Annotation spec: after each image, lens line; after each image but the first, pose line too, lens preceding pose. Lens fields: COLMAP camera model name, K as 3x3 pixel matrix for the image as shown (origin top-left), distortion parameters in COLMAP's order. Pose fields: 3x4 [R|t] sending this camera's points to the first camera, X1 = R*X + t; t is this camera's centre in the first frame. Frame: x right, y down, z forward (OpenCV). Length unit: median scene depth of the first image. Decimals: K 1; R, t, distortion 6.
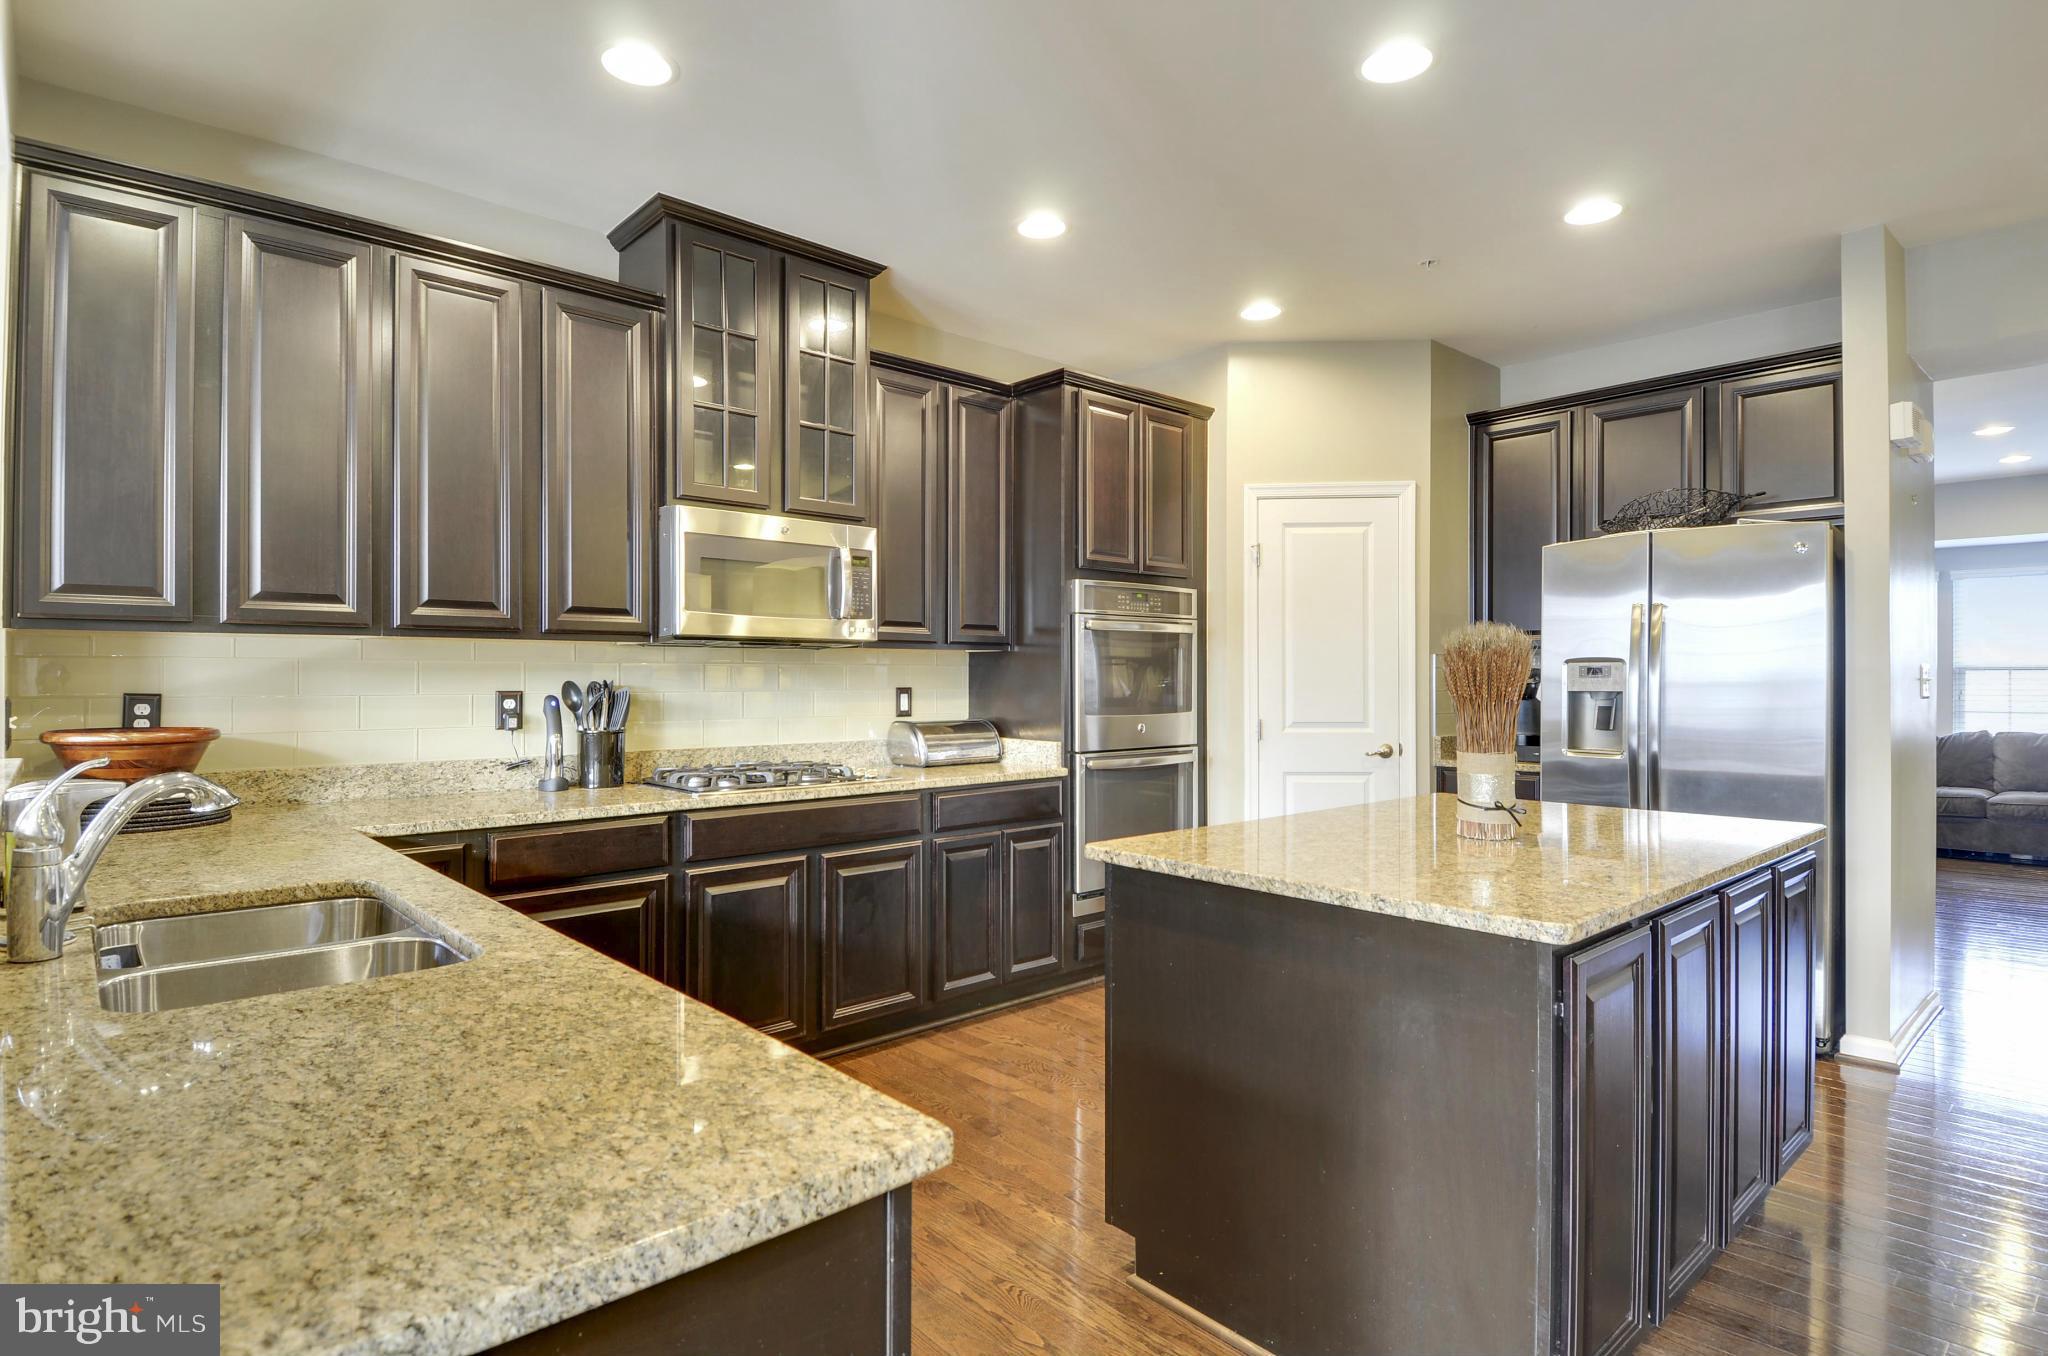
lens RADIAL K [[1068.6, 0, 1024.0], [0, 1068.6, 678.0], [0, 0, 1]] dist [0.007121, 0.000390]
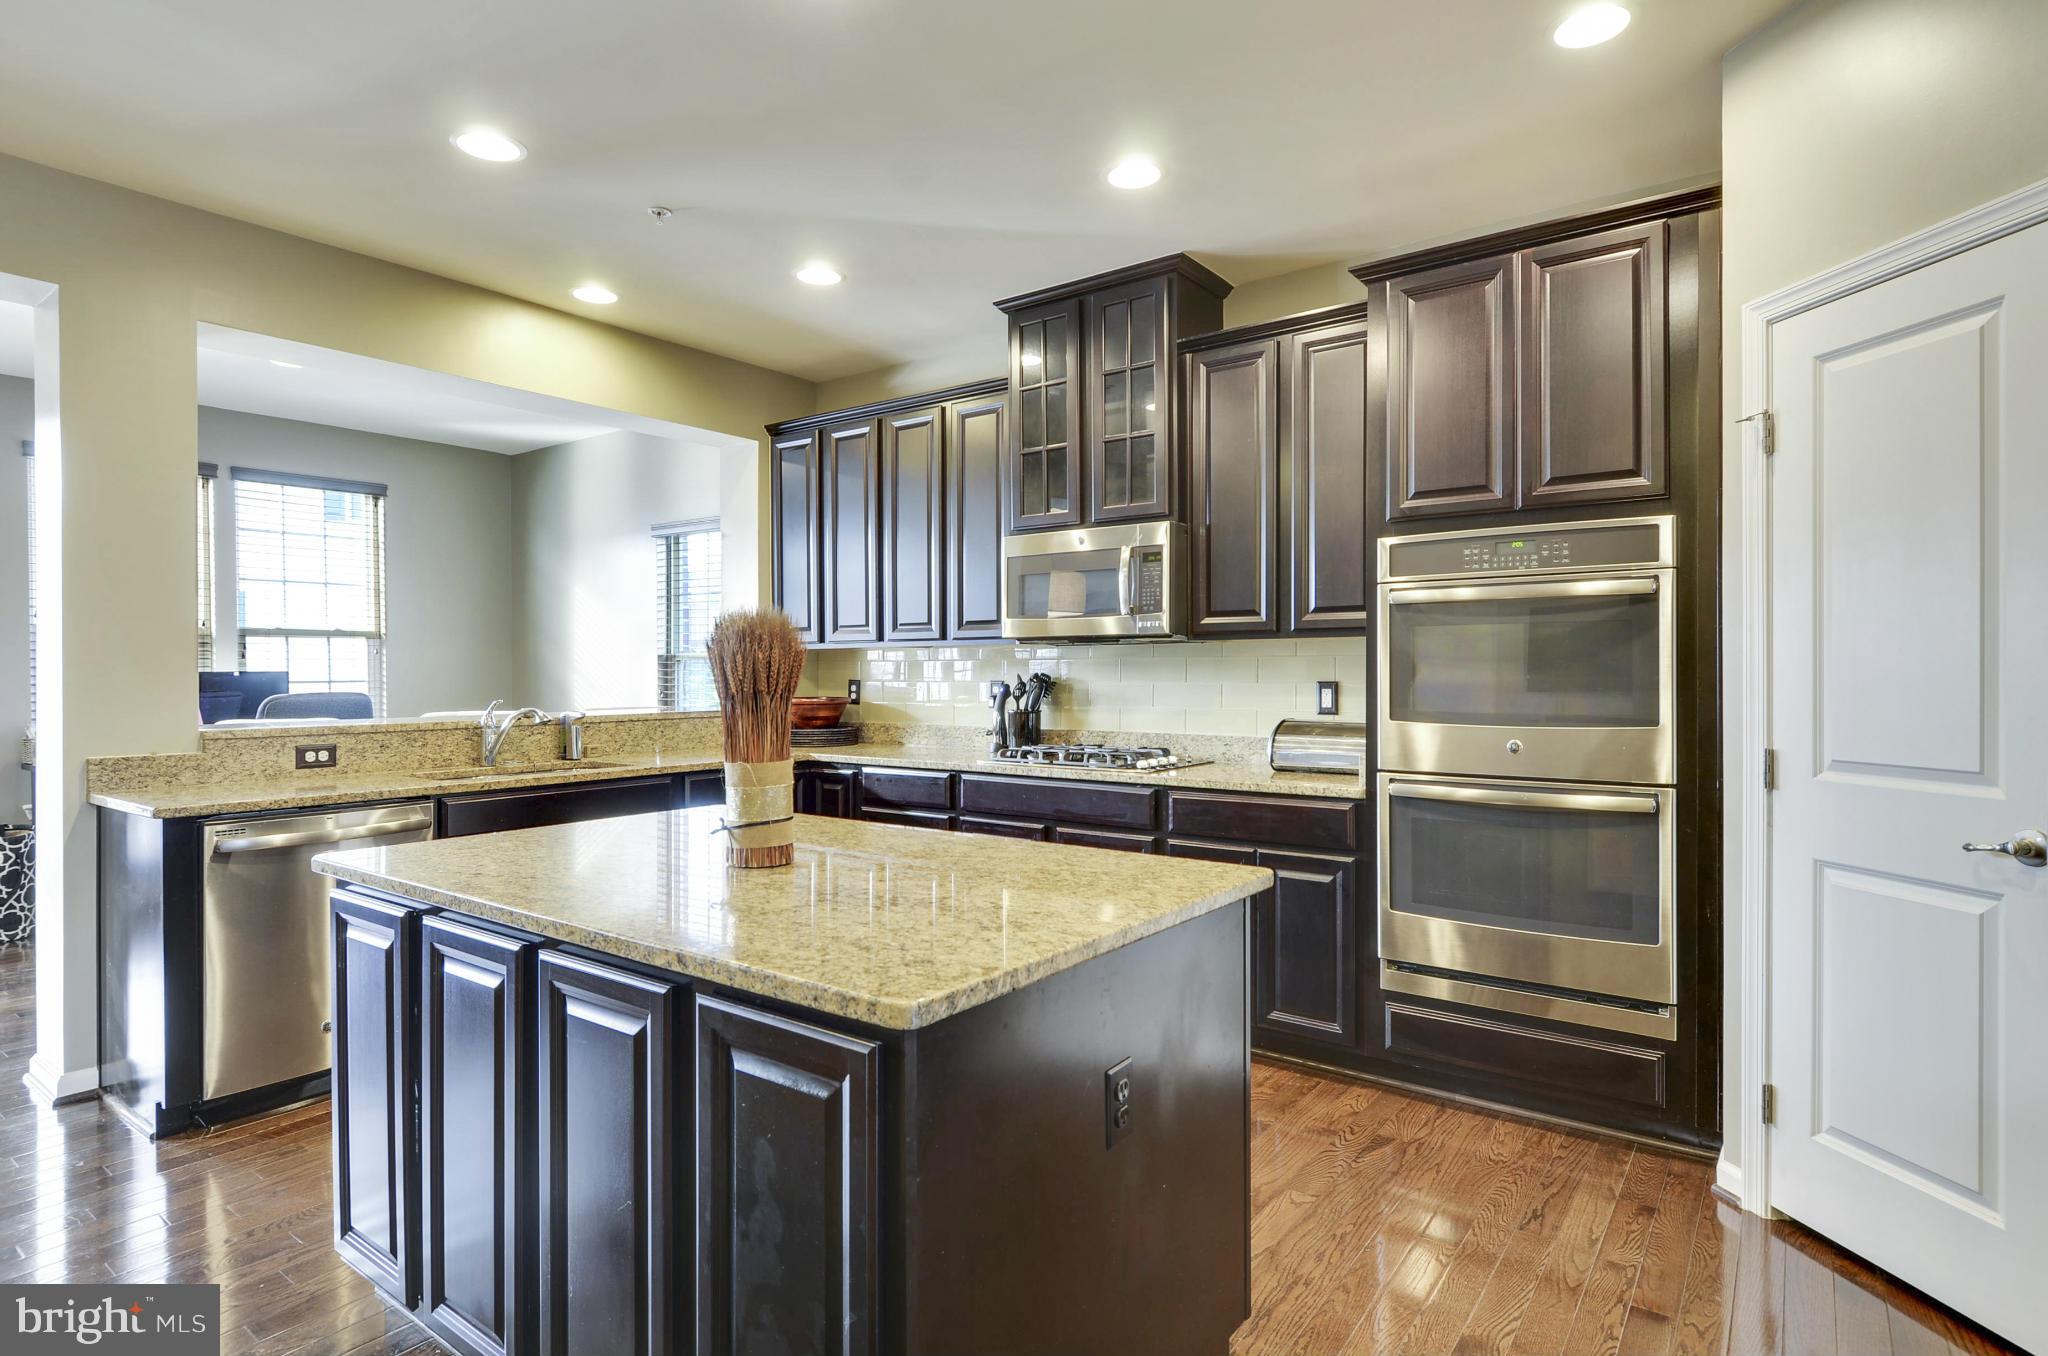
lens RADIAL K [[1026.5, 0, 1024.0], [0, 1026.5, 678.0], [0, 0, 1]] dist [0.002068, -0.024615]
pose [[0.199729, 0.003788, -0.979844, 0.776413], [0.000980, 0.999991, 0.004065, 0.002605], [0.979851, -0.001772, 0.199723, 0.672875]]
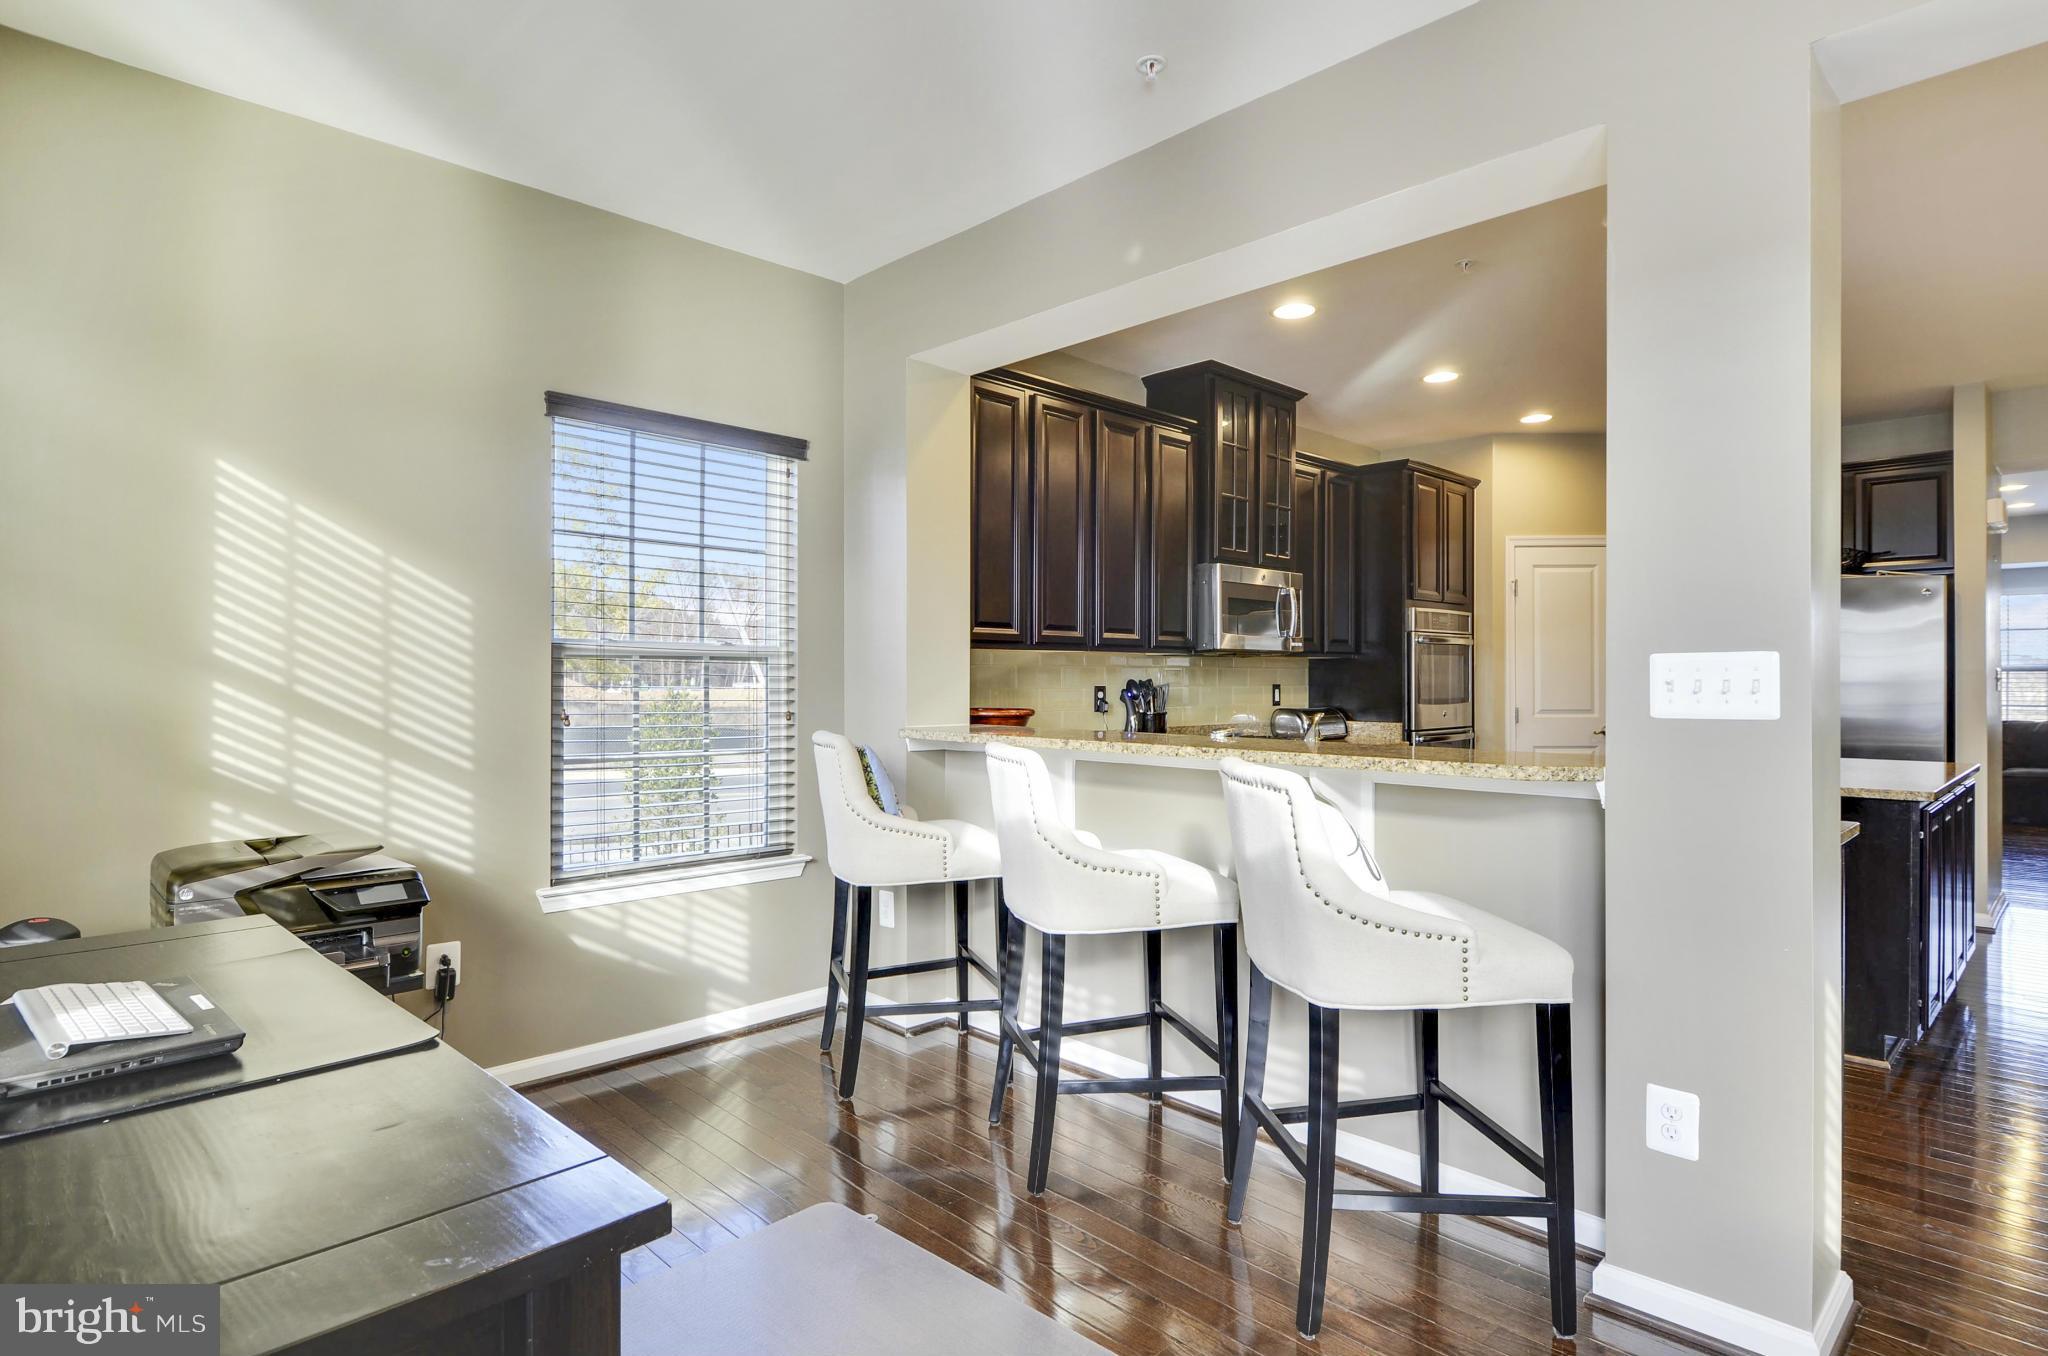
lens RADIAL K [[1073.1, 0, 1024.0], [0, 1073.1, 678.0], [0, 0, 1]] dist [-0.001339, -0.000039]
pose [[0.999622, 0.002562, 0.027390, -0.552173], [-0.002665, 0.999989, 0.003736, -0.003983], [-0.027380, -0.003807, 0.999618, -0.441709]]
